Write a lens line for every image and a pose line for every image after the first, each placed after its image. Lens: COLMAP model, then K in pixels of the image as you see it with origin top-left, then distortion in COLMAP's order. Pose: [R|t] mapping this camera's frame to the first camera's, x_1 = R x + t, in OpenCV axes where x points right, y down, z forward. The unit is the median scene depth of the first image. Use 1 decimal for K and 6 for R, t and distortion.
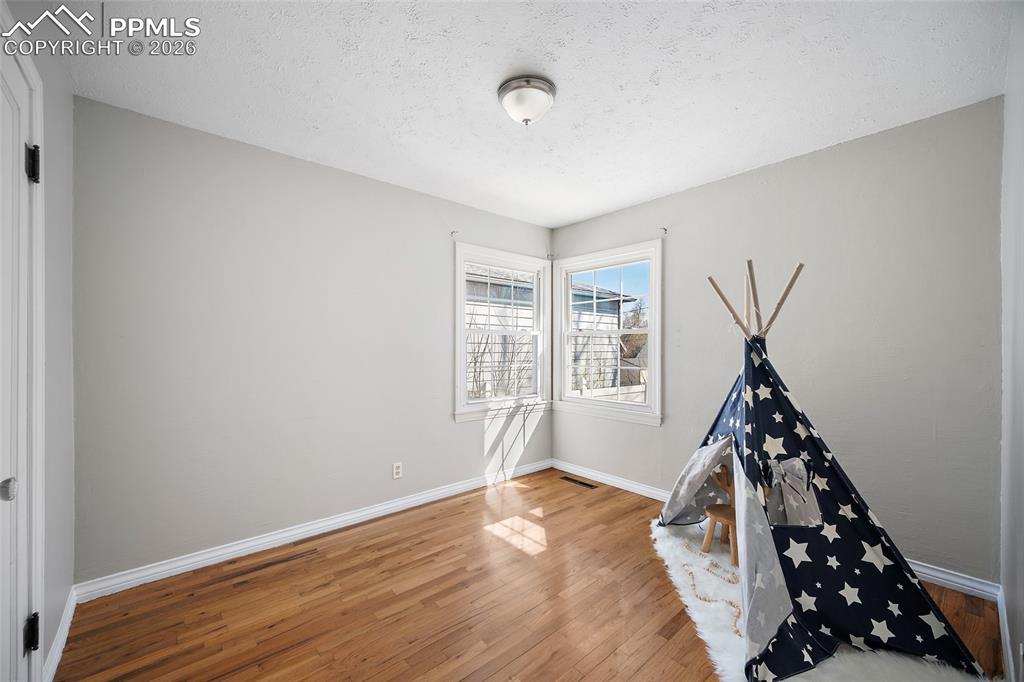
lens RADIAL K [[401.4, 0, 508.3], [0, 401.4, 343.0], [0, 0, 1]] dist [-0.000096, -0.000328]
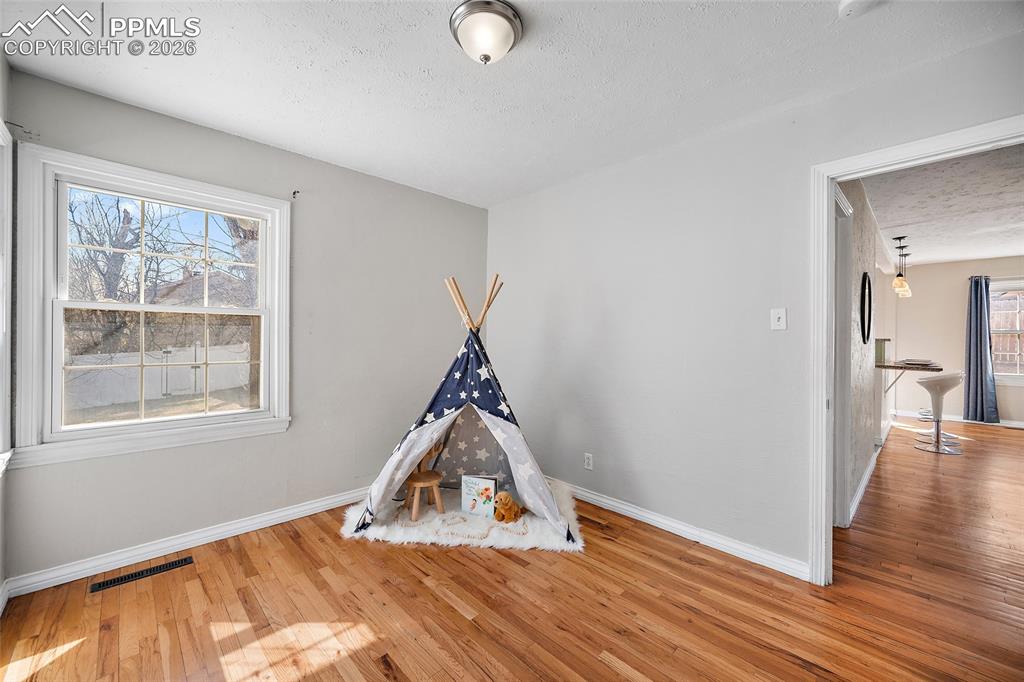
lens RADIAL K [[401.4, 0, 507.5], [0, 401.4, 339.2], [0, 0, 1]] dist [-0.000096, -0.000328]
pose [[-0.041345, -0.001740, 0.999143, -0.486747], [-0.018825, 0.999822, 0.000962, 0.011985], [-0.998968, -0.018769, -0.041370, 0.628924]]
